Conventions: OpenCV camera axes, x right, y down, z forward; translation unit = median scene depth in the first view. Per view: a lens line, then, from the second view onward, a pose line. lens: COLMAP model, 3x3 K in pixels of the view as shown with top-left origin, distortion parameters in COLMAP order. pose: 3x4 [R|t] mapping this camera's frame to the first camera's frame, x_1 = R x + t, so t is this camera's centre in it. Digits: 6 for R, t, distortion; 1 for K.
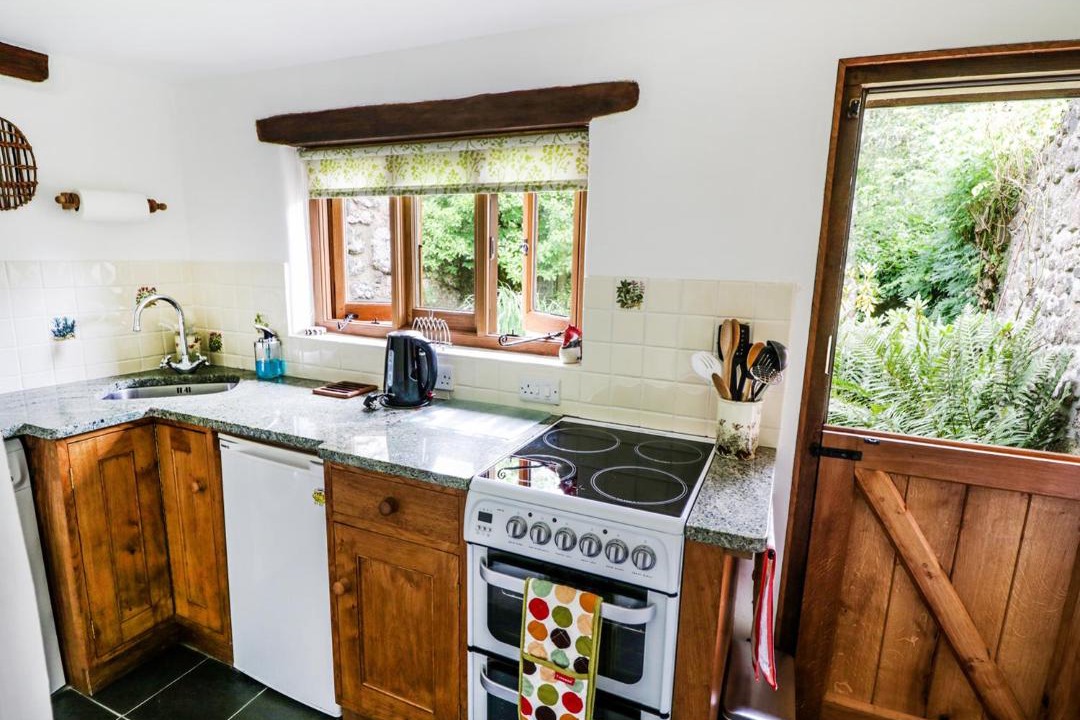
lens RADIAL K [[564.7, 0, 540.9], [0, 564.7, 362.7], [0, 0, 1]] dist [-0.003218, -0.012130]
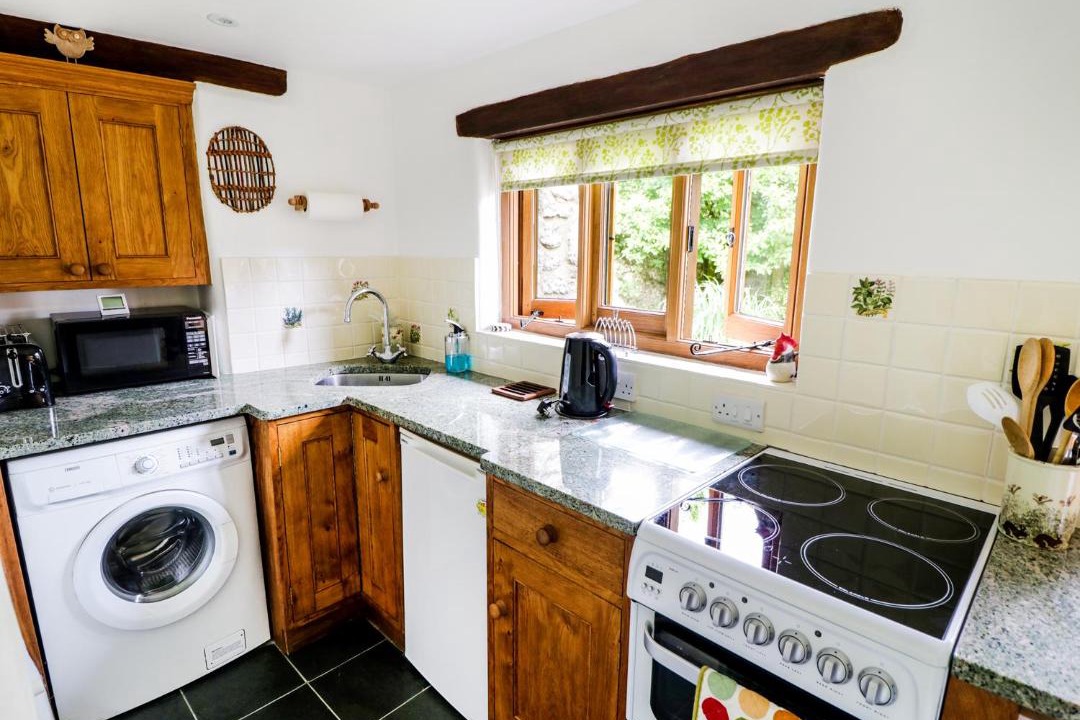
lens RADIAL K [[564.7, 0, 541.3], [0, 564.7, 359.8], [0, 0, 1]] dist [-0.003218, -0.012130]
pose [[0.937212, 0.054651, -0.344452, 0.007678], [-0.052305, 0.998501, 0.016108, -0.025225], [0.344816, 0.002920, 0.938666, 0.135841]]
